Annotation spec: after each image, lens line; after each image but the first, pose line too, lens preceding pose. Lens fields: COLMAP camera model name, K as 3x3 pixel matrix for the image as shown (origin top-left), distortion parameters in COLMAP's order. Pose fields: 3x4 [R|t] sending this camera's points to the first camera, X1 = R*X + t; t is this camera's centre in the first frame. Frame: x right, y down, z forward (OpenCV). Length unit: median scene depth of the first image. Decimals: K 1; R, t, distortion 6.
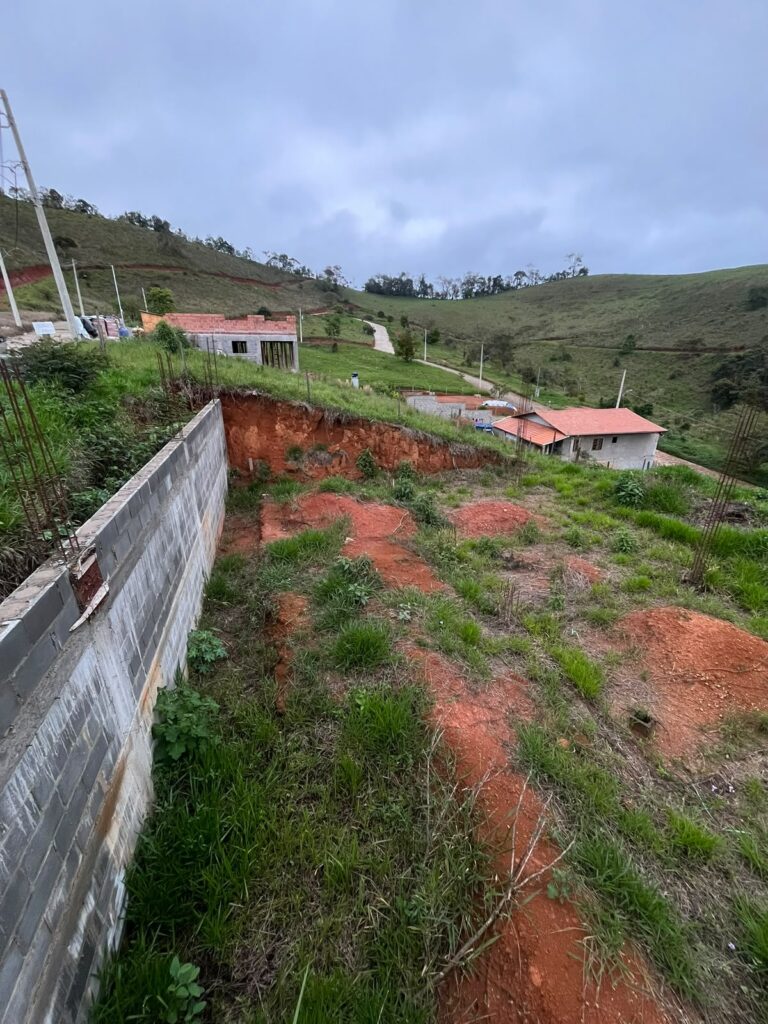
lens RADIAL K [[410.5, 0, 391.0], [0, 410.5, 508.5], [0, 0, 1]] dist [-0.007338, 0.000648]
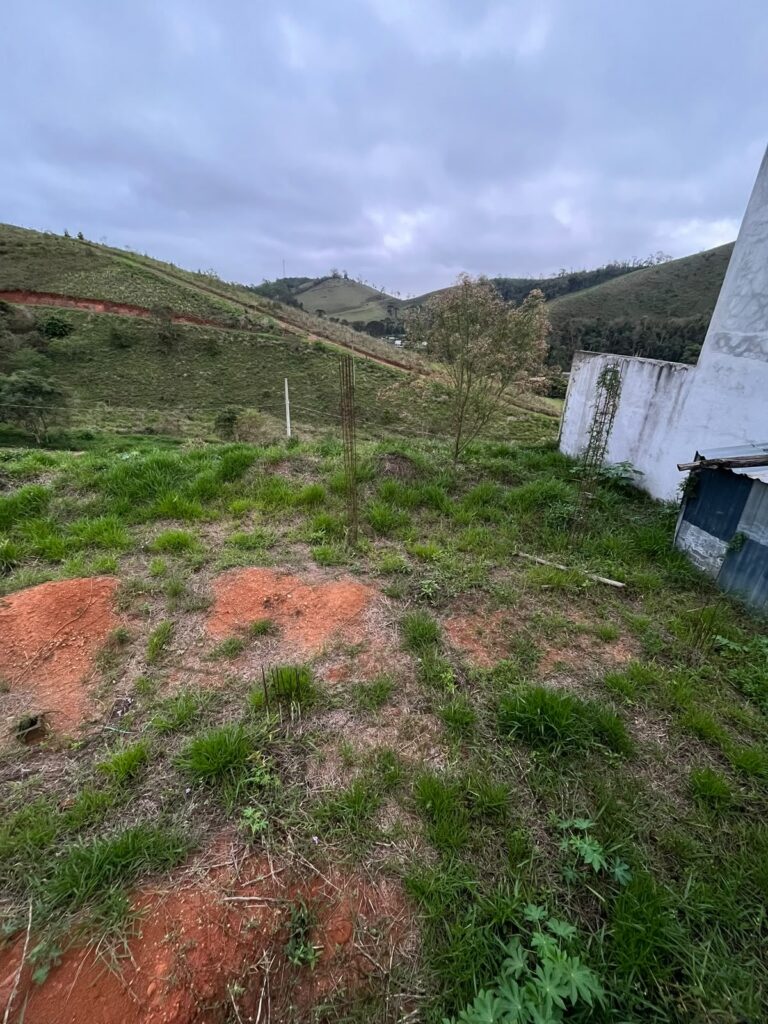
lens RADIAL K [[410.5, 0, 385.3], [0, 410.5, 509.2], [0, 0, 1]] dist [-0.007338, 0.000648]
pose [[0.070272, -0.411037, 0.908906, 0.043858], [0.320694, 0.872097, 0.369597, 0.015519], [-0.944572, 0.265508, 0.193101, -0.041059]]
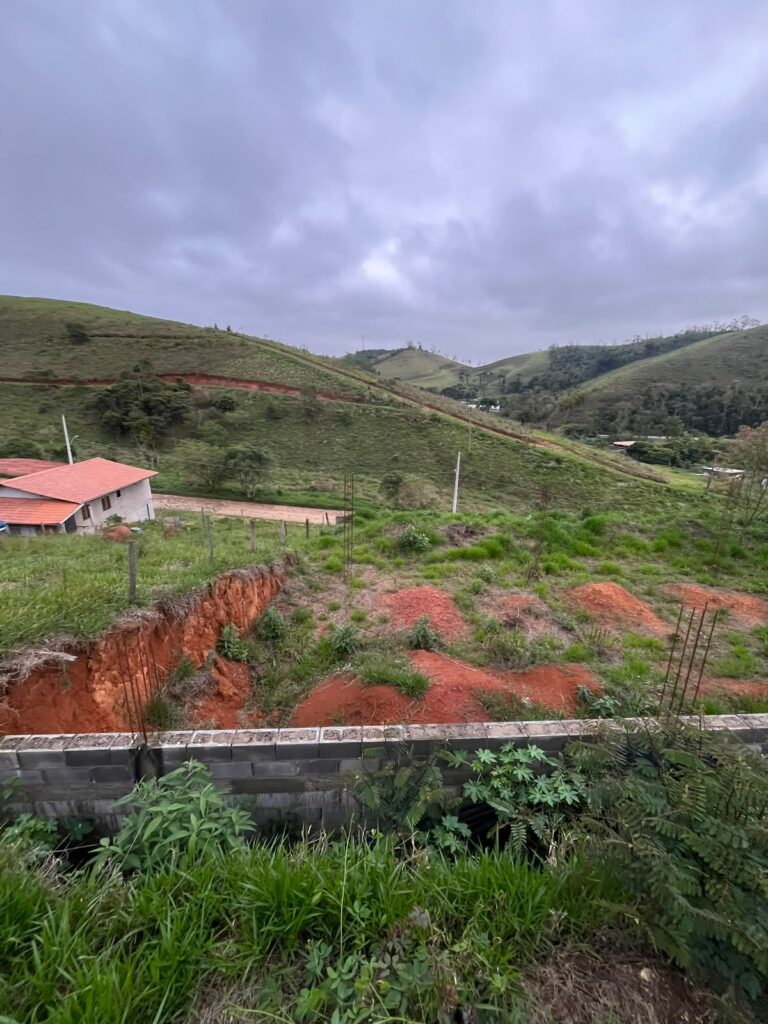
lens RADIAL K [[410.5, 0, 382.6], [0, 410.5, 510.6], [0, 0, 1]] dist [-0.007338, 0.000648]
pose [[0.220807, -0.281633, 0.933770, -0.842097], [0.324443, 0.924087, 0.201992, -0.553817], [-0.919772, 0.258354, 0.295419, 0.845950]]
